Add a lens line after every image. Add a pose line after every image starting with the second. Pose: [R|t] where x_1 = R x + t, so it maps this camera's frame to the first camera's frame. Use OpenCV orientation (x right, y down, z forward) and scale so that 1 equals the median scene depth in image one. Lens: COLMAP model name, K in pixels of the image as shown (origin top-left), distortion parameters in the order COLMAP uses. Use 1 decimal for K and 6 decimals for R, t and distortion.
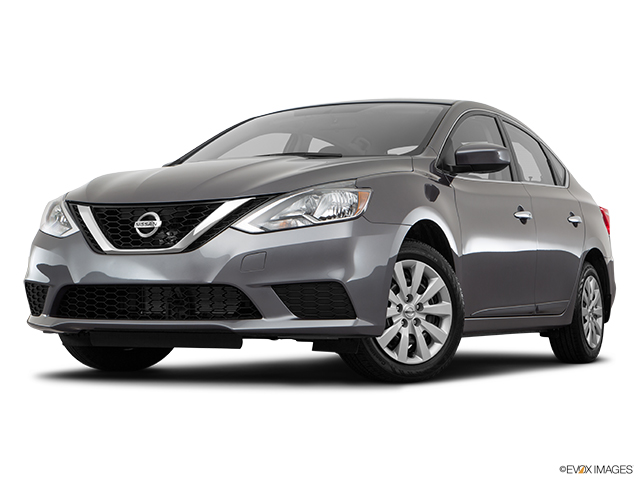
lens RADIAL K [[1178.7, 0, 320.0], [0, 1178.7, 240.0], [0, 0, 1]] dist [0.279974, -0.005093]
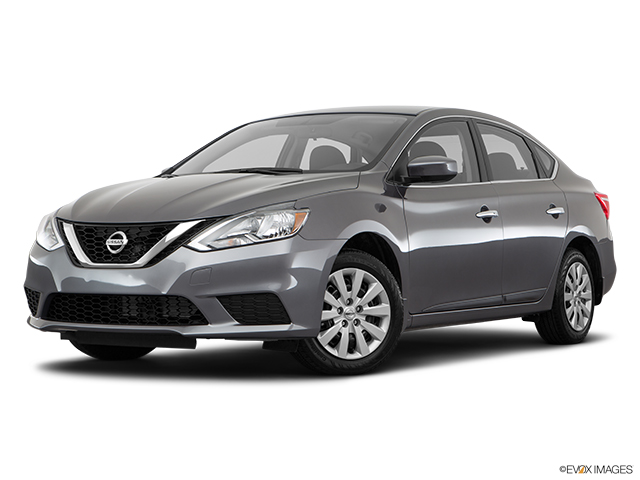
lens RADIAL K [[1250.3, 0, 320.0], [0, 1250.3, 240.0], [0, 0, 1]] dist [0.455429, -0.007507]
pose [[0.995086, -0.006368, -0.098807, 0.170667], [0.011207, 0.998761, 0.048491, -0.070975], [0.098375, -0.049360, 0.993924, -0.209175]]
